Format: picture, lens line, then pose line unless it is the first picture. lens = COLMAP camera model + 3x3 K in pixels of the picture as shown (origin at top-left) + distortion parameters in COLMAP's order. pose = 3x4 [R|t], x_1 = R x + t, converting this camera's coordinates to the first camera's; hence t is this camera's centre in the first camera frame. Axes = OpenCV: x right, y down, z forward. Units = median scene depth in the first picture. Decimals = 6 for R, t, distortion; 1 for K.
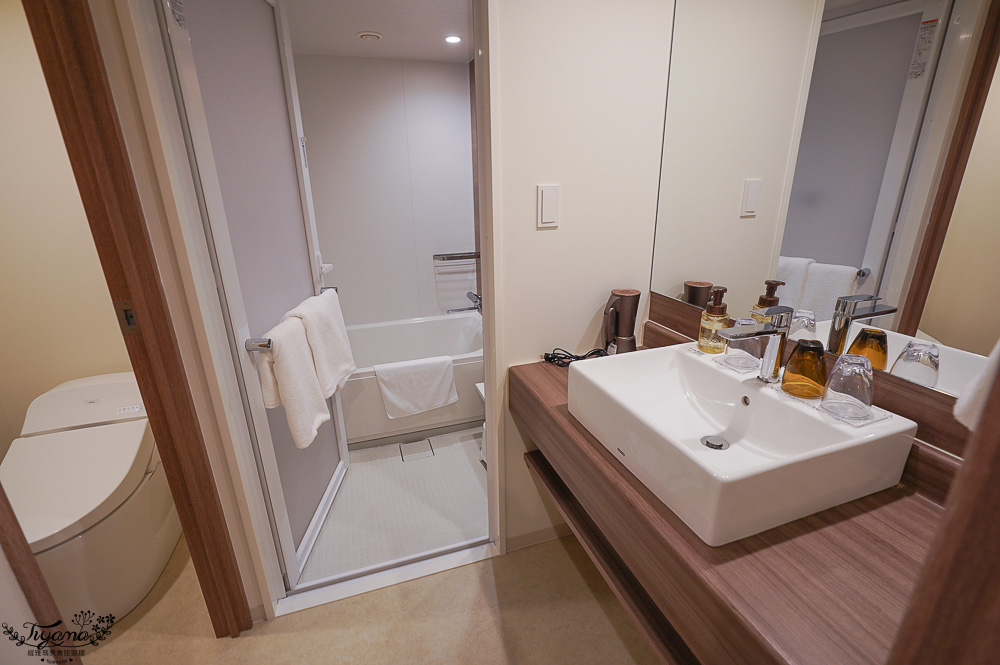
lens RADIAL K [[460.2, 0, 499.4], [0, 460.2, 333.2], [0, 0, 1]] dist [0.003507, 0.000563]
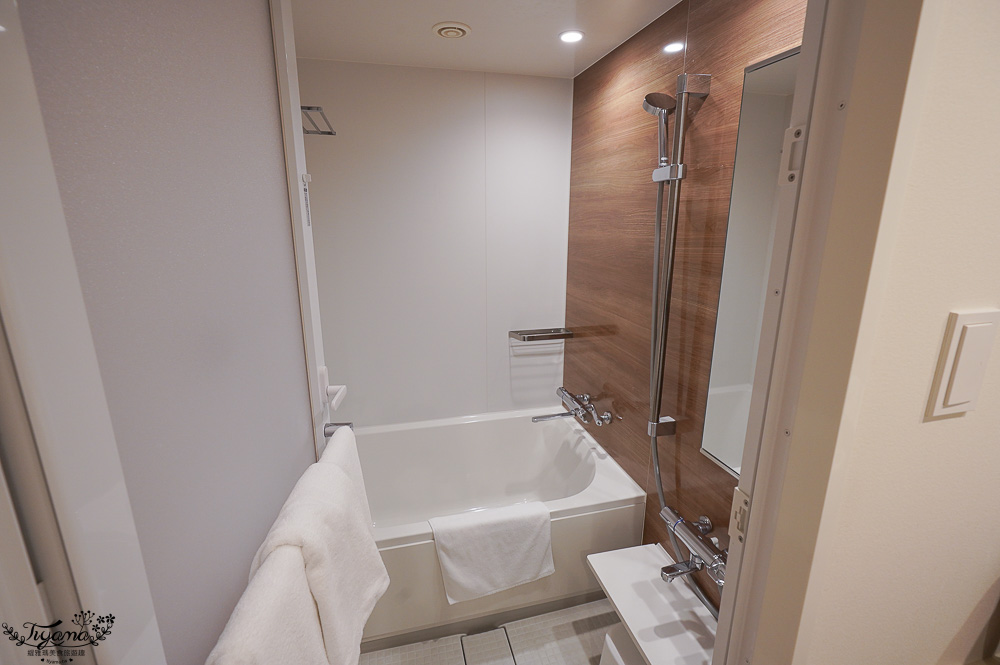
lens RADIAL K [[460.2, 0, 502.4], [0, 460.2, 332.5], [0, 0, 1]] dist [0.003507, 0.000563]
pose [[0.997732, 0.036136, -0.056781, -0.141661], [-0.040114, 0.996700, -0.070567, -0.145564], [0.054044, 0.072685, 0.995890, 0.335658]]
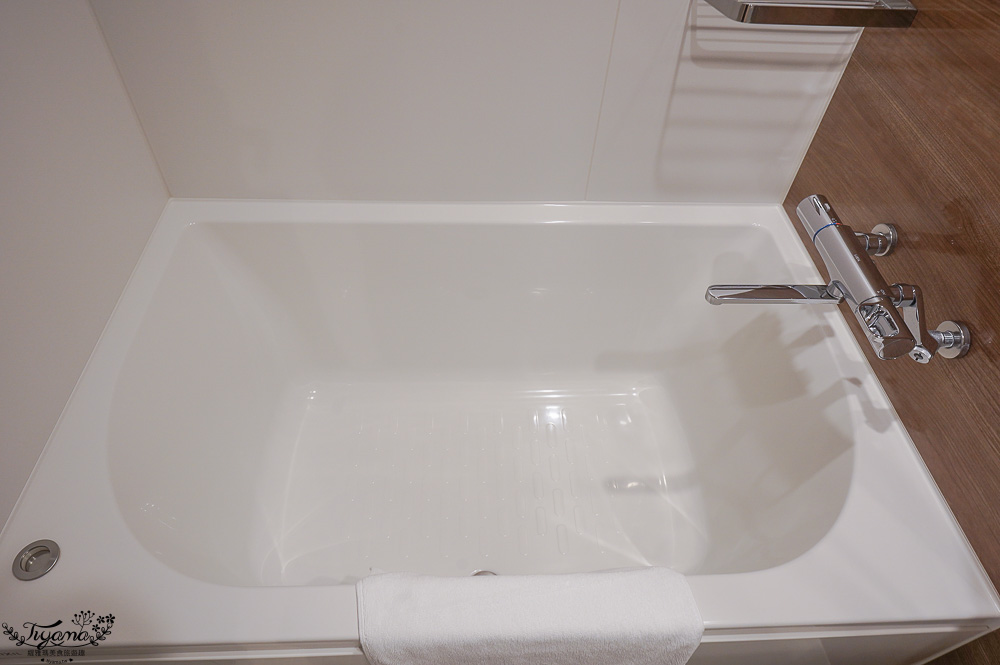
lens RADIAL K [[626.2, 0, 499.2], [0, 626.2, 333.0], [0, 0, 1]] dist [0.001325, 0.001526]
pose [[0.960136, 0.243237, -0.137747, -0.191816], [-0.143385, 0.851560, 0.504269, -0.202670], [0.239957, -0.464416, 0.852490, 0.795549]]
